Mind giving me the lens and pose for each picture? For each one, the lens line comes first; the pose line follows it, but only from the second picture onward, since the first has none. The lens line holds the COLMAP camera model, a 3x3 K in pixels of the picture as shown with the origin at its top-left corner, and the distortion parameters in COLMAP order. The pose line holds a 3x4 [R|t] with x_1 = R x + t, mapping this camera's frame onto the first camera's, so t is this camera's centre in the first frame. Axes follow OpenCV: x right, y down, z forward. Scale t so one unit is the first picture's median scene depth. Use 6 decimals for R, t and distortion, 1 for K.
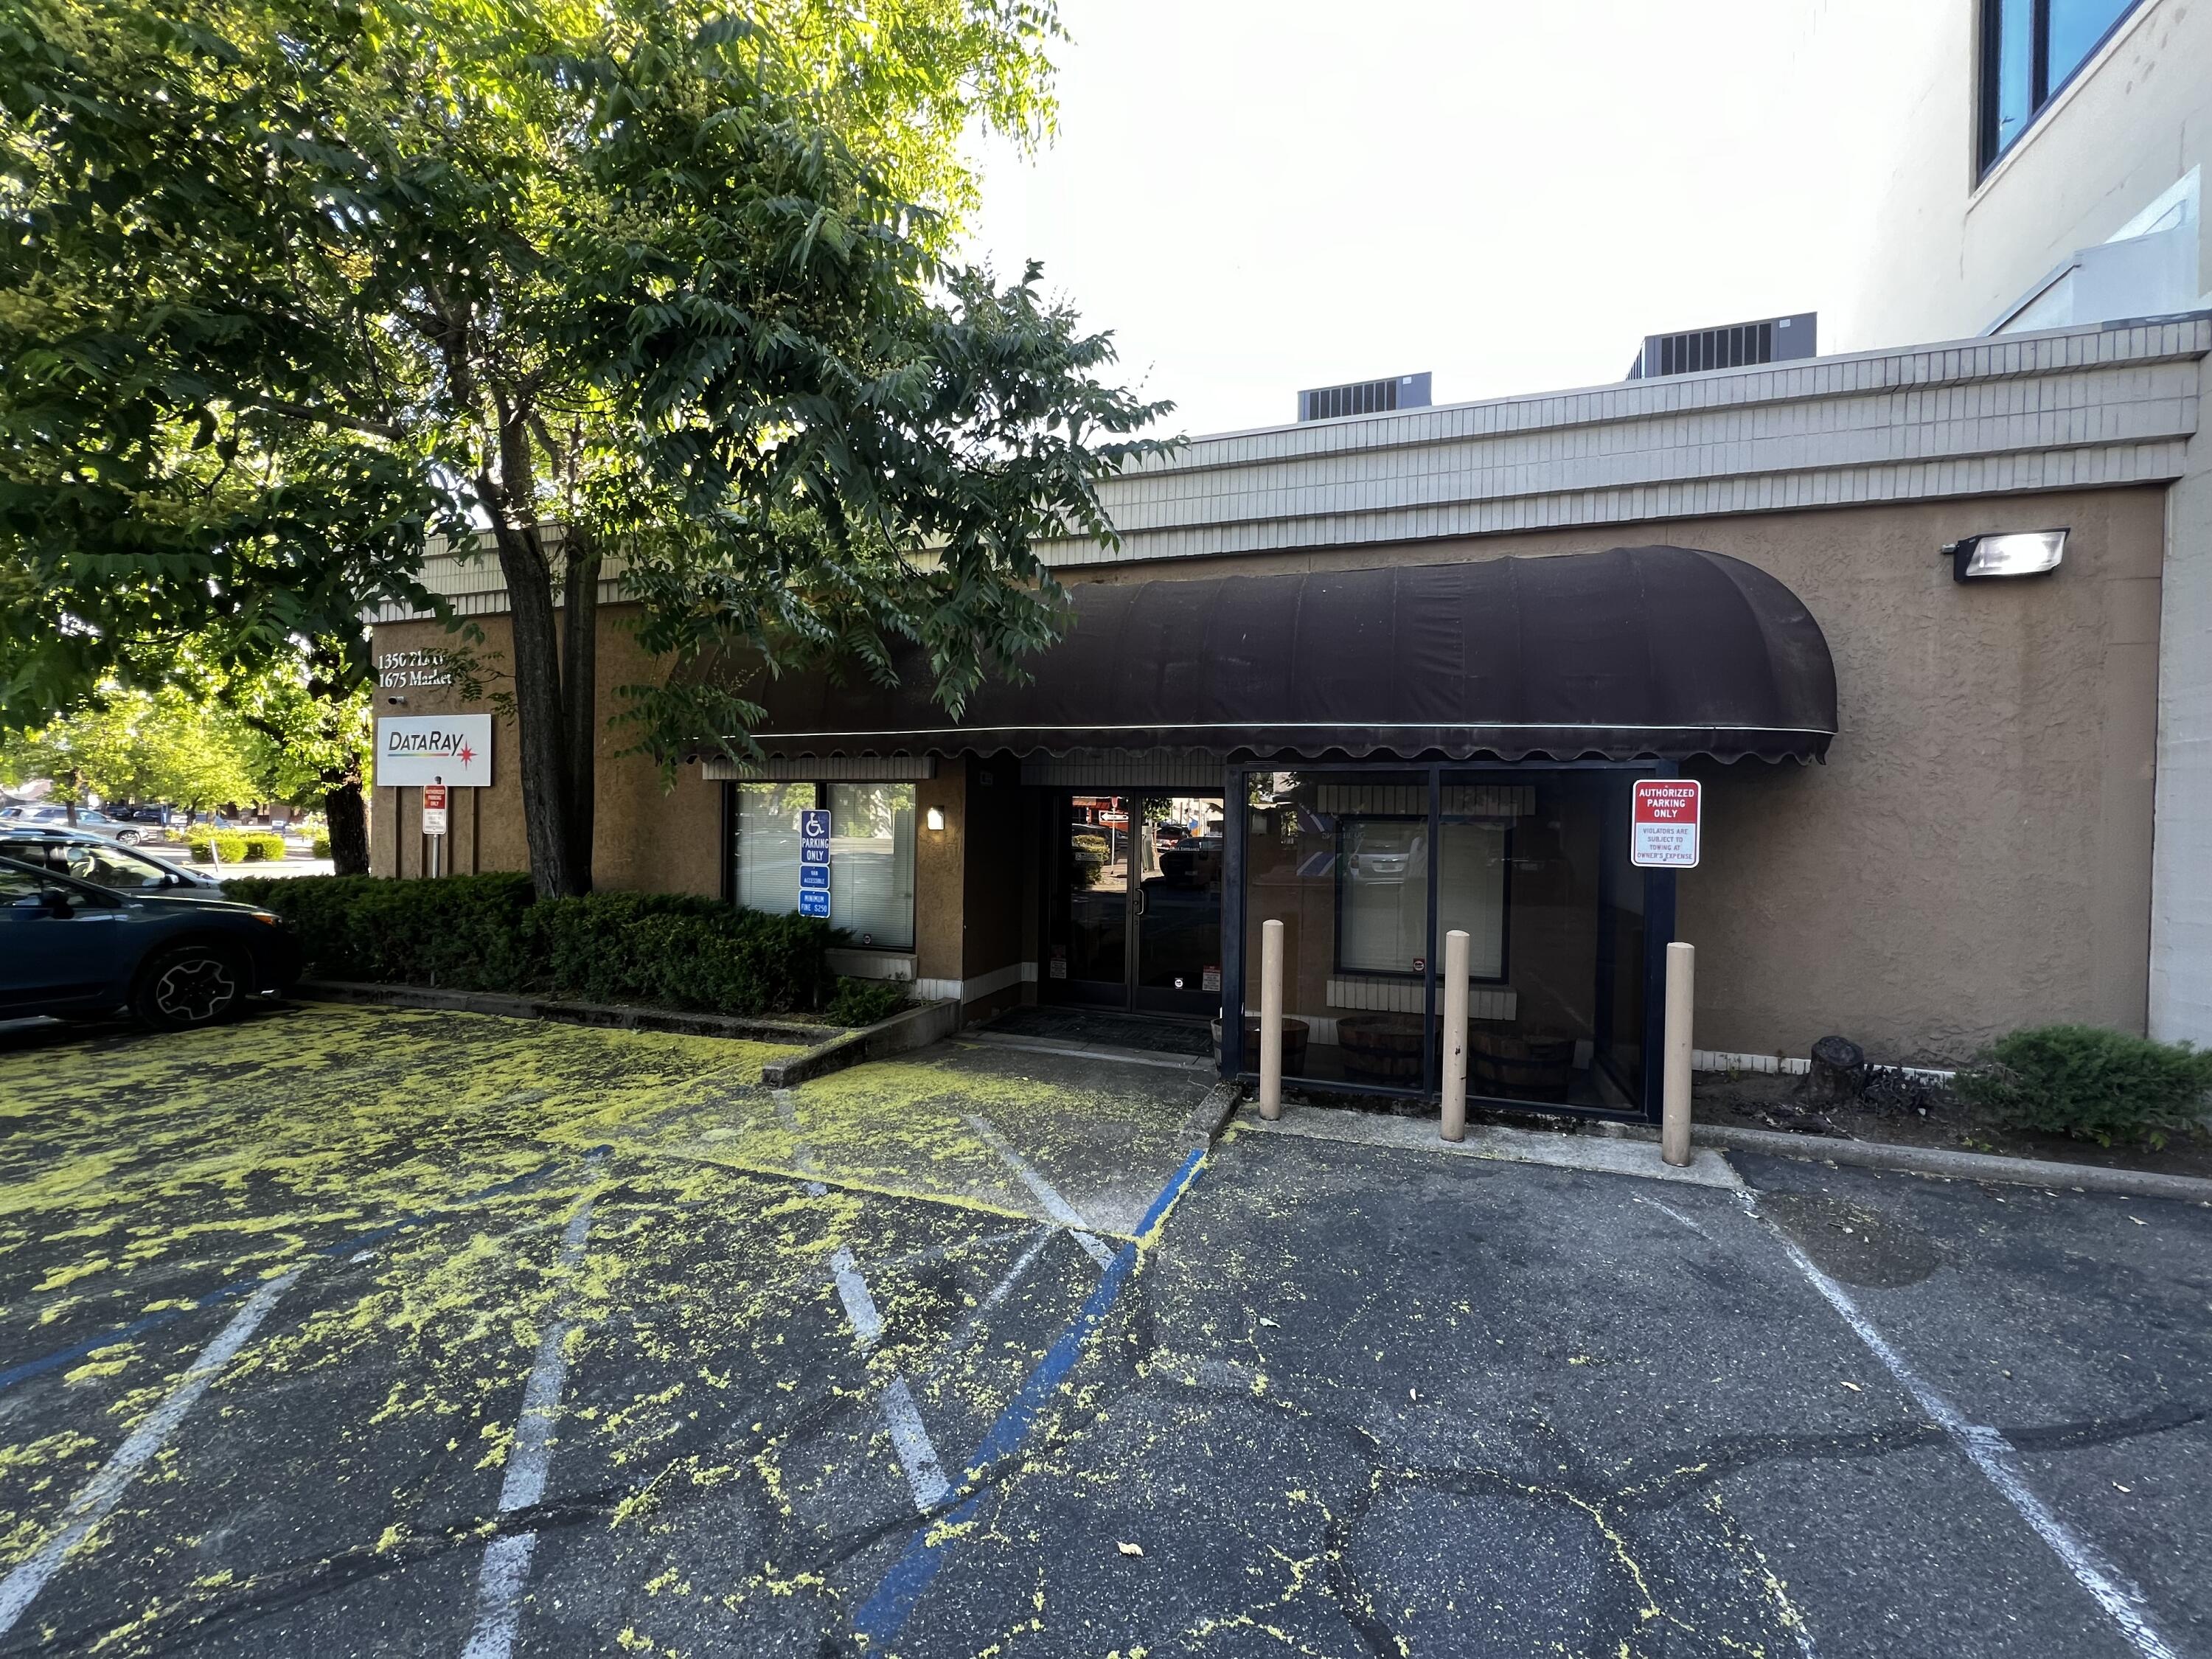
lens RADIAL K [[883.1, 0, 1108.7], [0, 883.1, 834.9], [0, 0, 1]] dist [-0.002183, 0.000818]
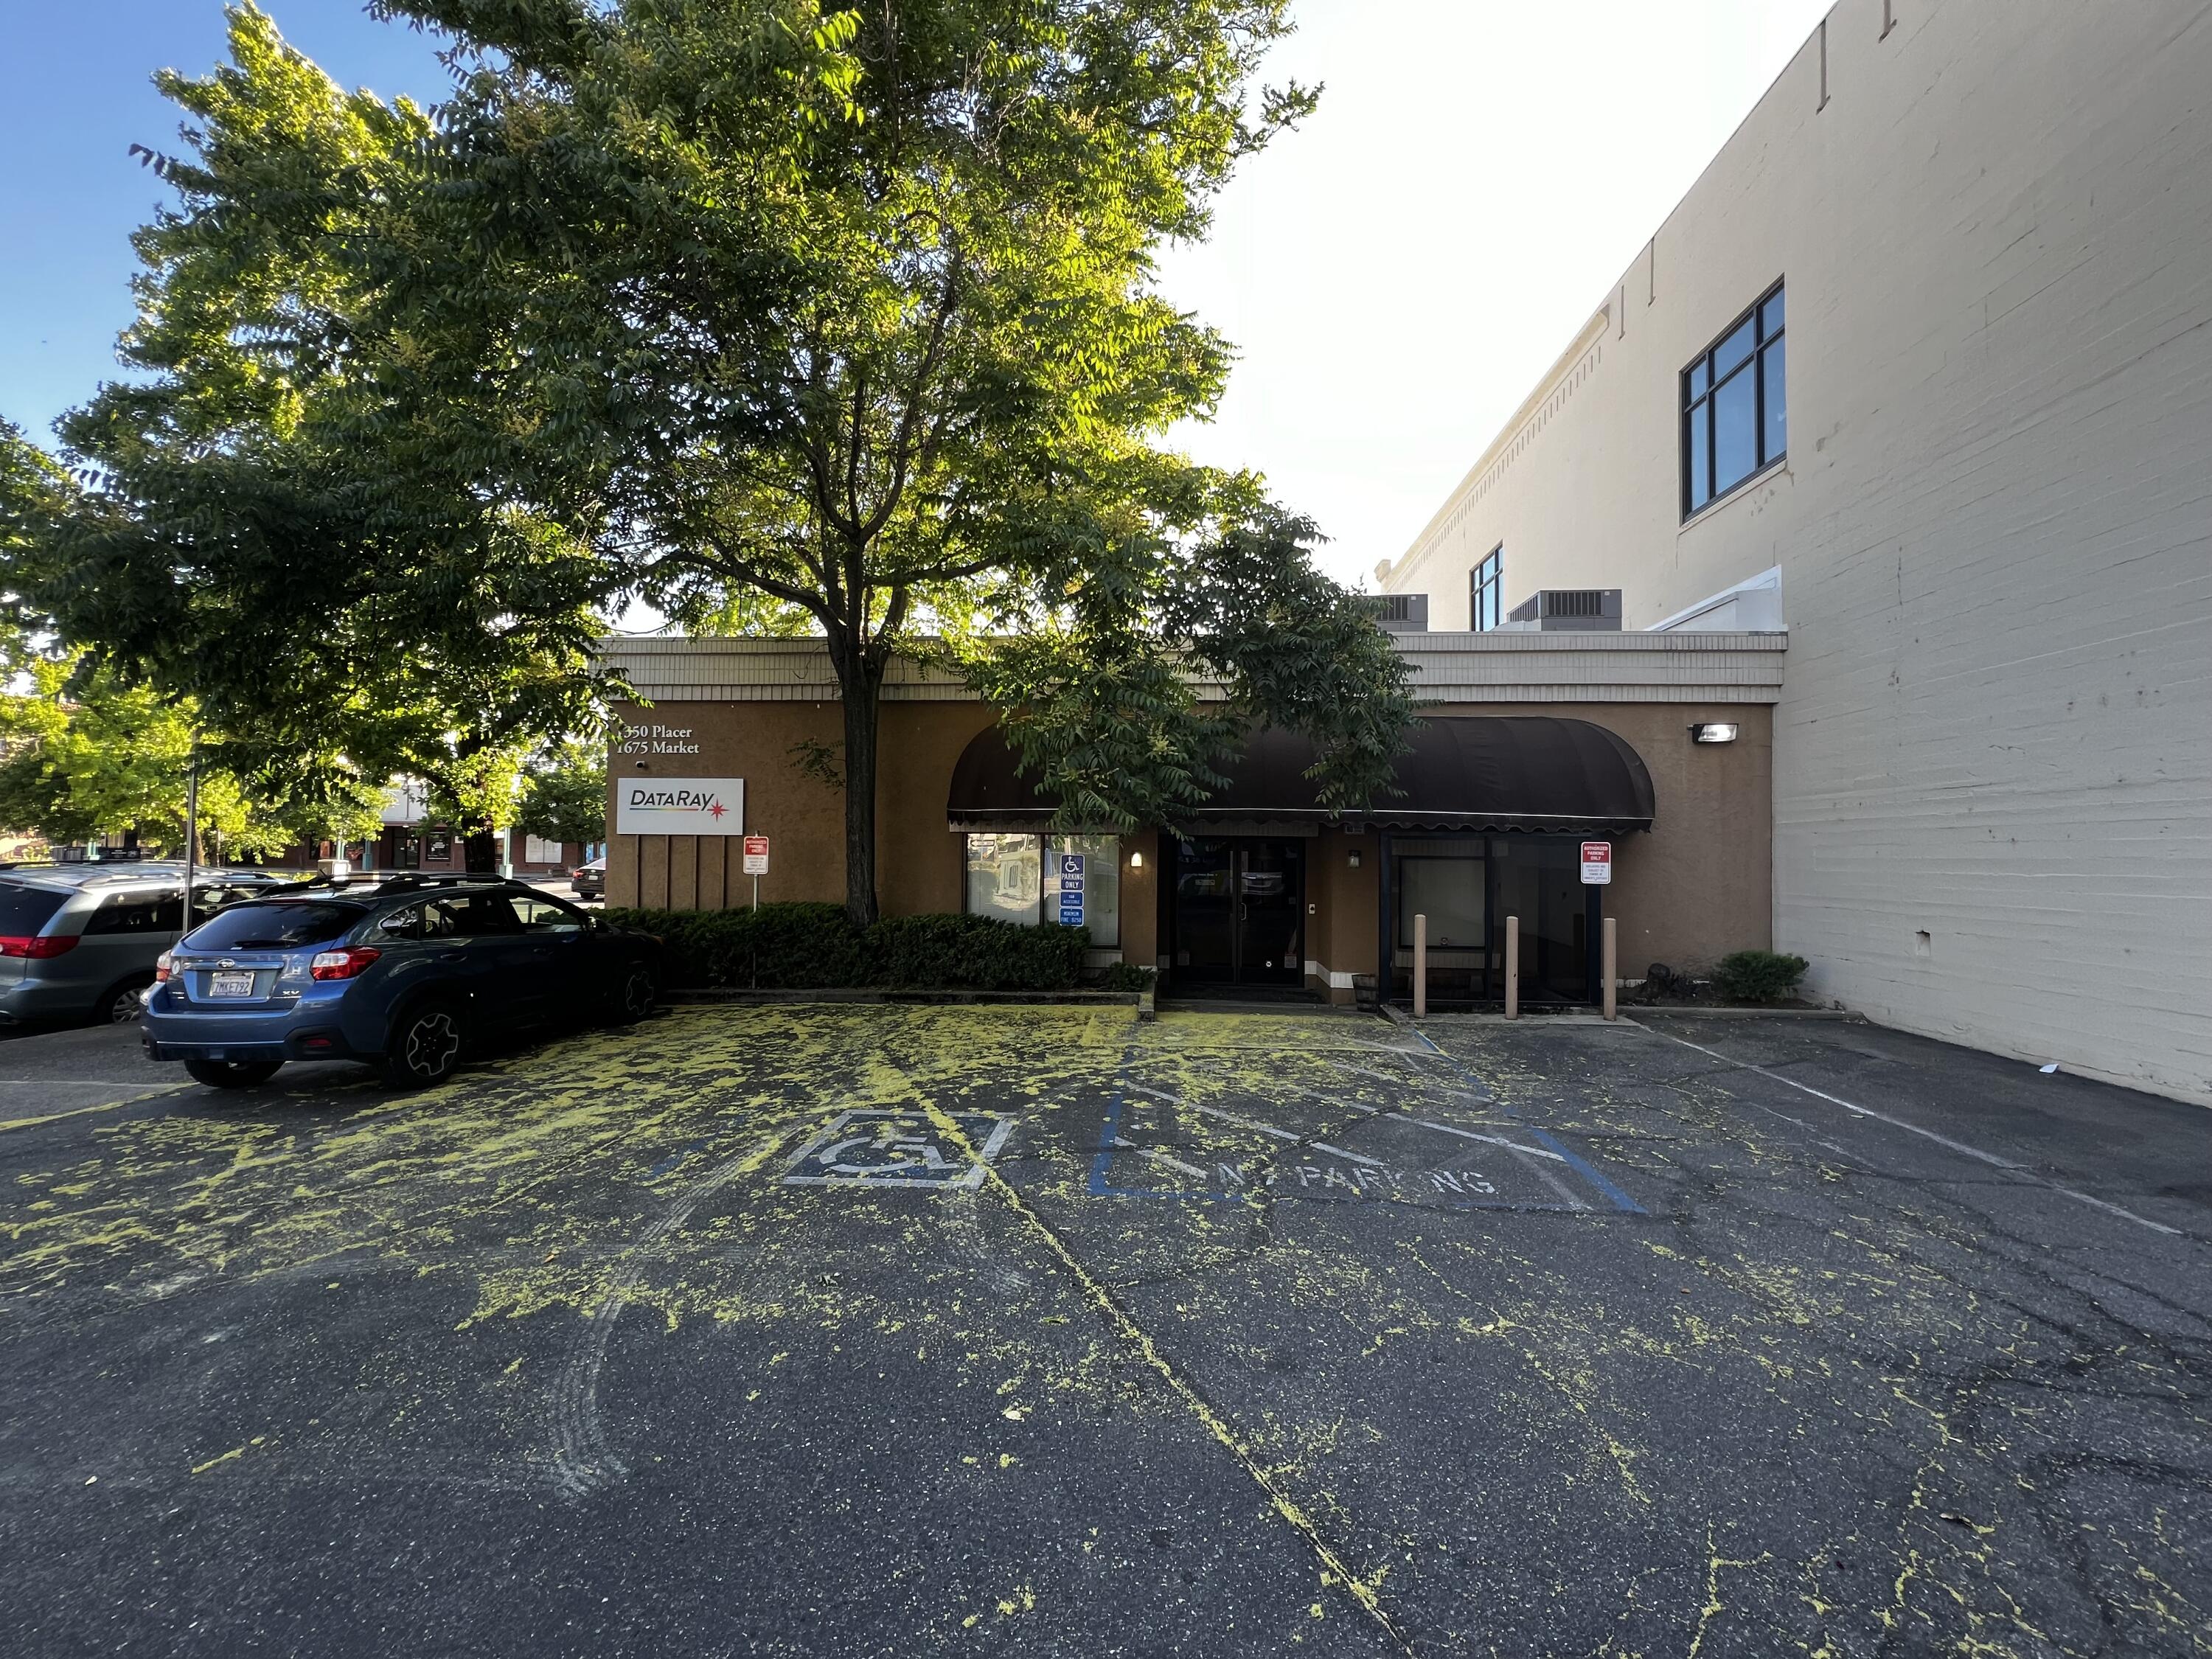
lens RADIAL K [[883.1, 0, 1108.2], [0, 883.1, 834.1], [0, 0, 1]] dist [-0.002183, 0.000818]
pose [[0.966715, -0.003378, 0.255835, -0.936575], [0.009697, 0.999678, -0.023443, -0.039295], [-0.255674, 0.025144, 0.966436, -0.672870]]
